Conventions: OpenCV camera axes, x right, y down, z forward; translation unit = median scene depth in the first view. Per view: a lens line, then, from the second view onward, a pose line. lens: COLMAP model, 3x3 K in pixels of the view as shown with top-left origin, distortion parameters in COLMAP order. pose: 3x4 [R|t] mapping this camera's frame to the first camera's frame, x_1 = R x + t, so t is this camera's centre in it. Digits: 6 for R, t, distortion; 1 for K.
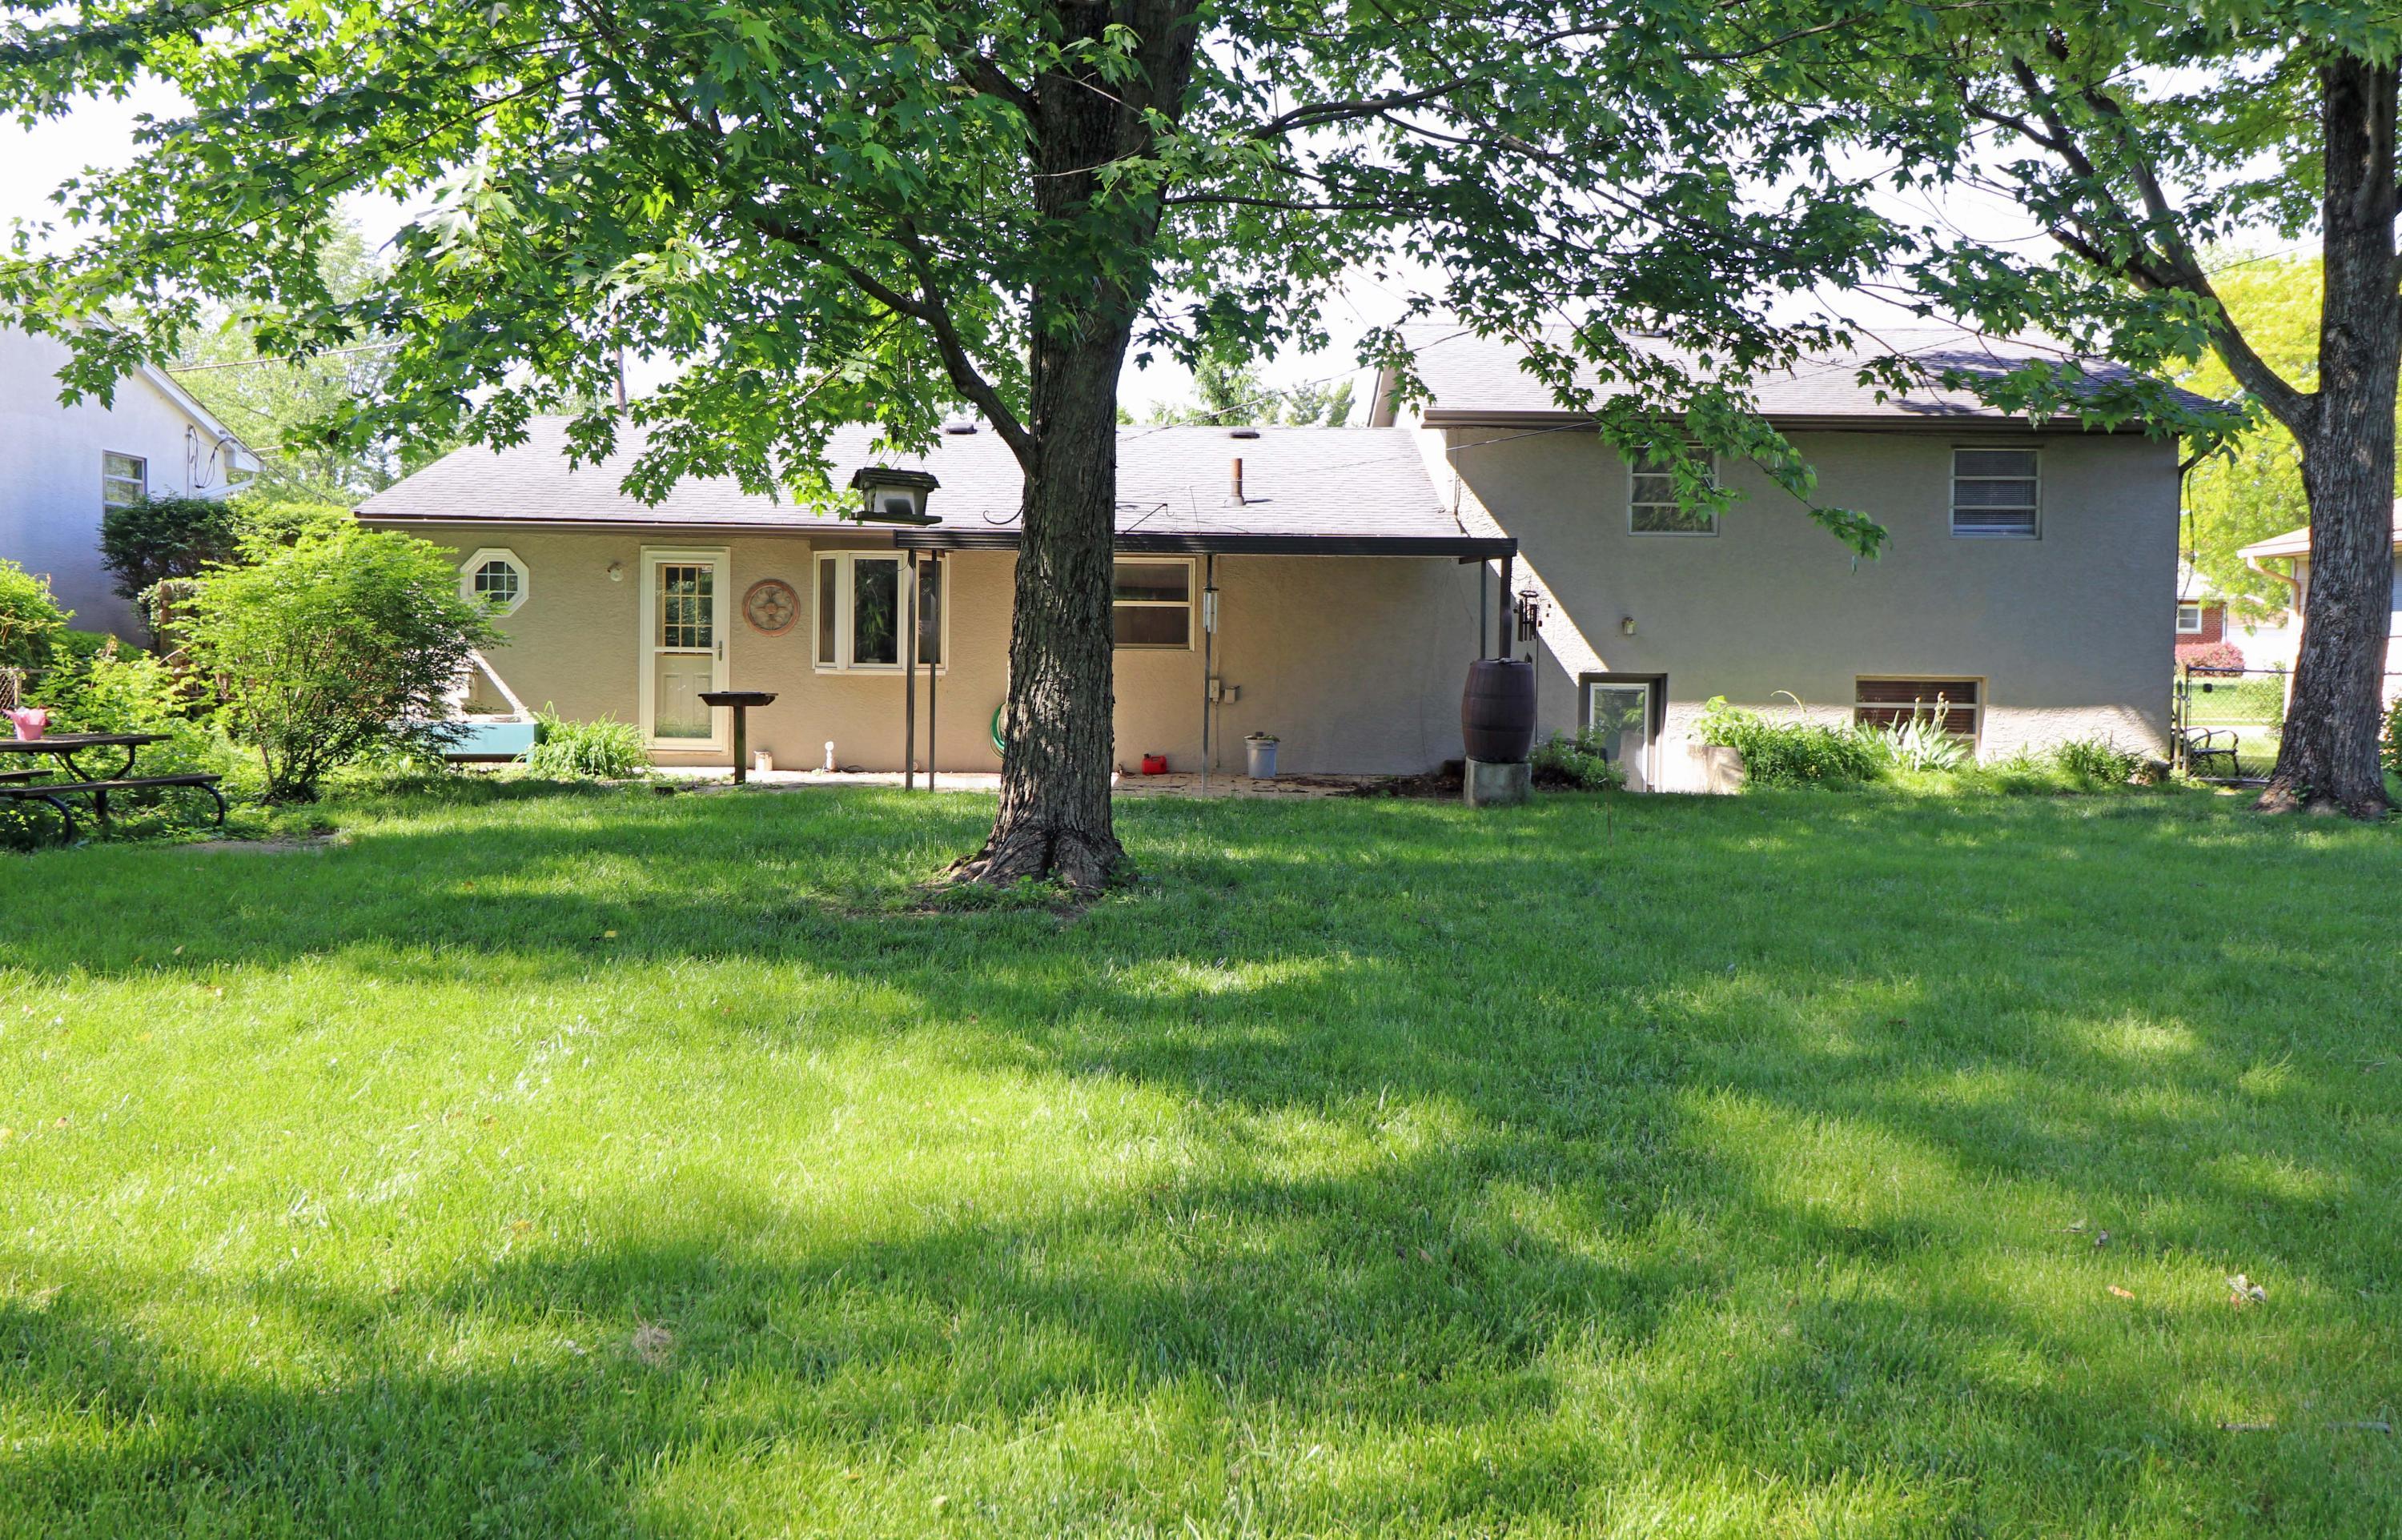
lens RADIAL K [[2046.8, 0, 1199.5], [0, 2046.8, 770.4], [0, 0, 1]] dist [-0.017755, 0.003280]
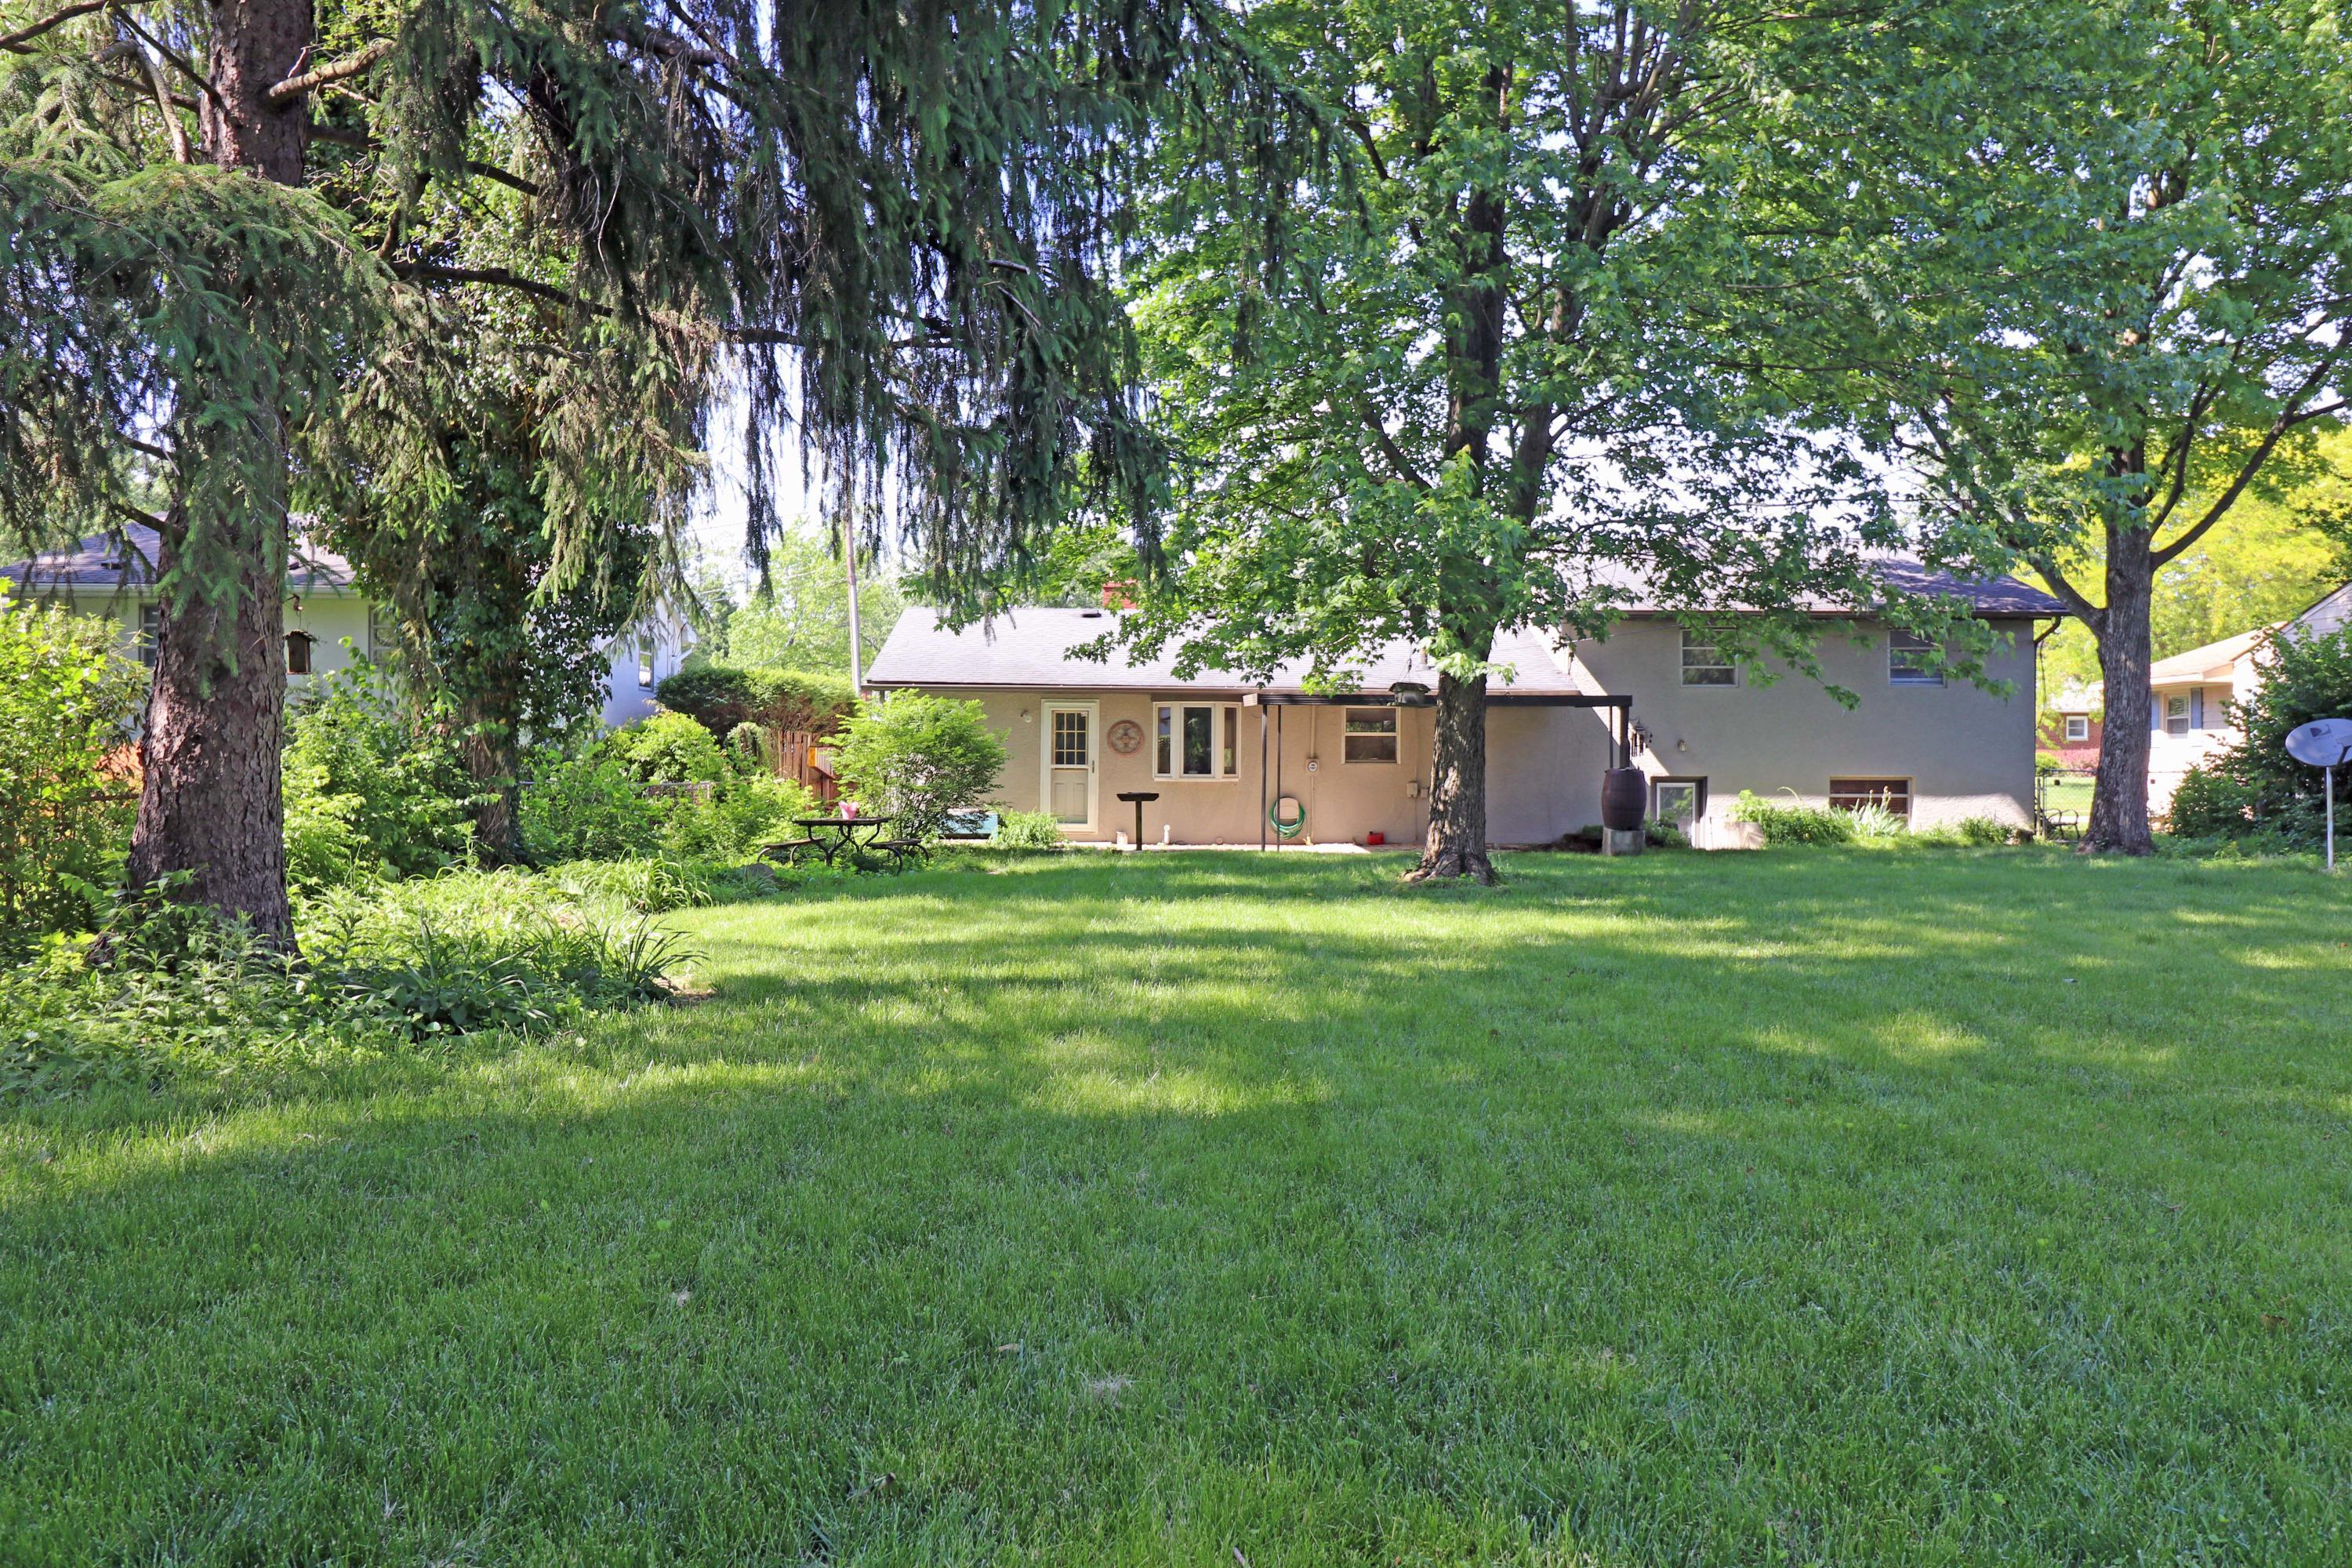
lens RADIAL K [[1982.3, 0, 1177.2], [0, 1982.3, 783.4], [0, 0, 1]] dist [-0.001766, -0.003364]
pose [[0.999827, -0.008793, 0.016394, -0.205631], [0.009565, 0.998819, -0.047633, 0.026668], [-0.015956, 0.047781, 0.998730, -0.511822]]
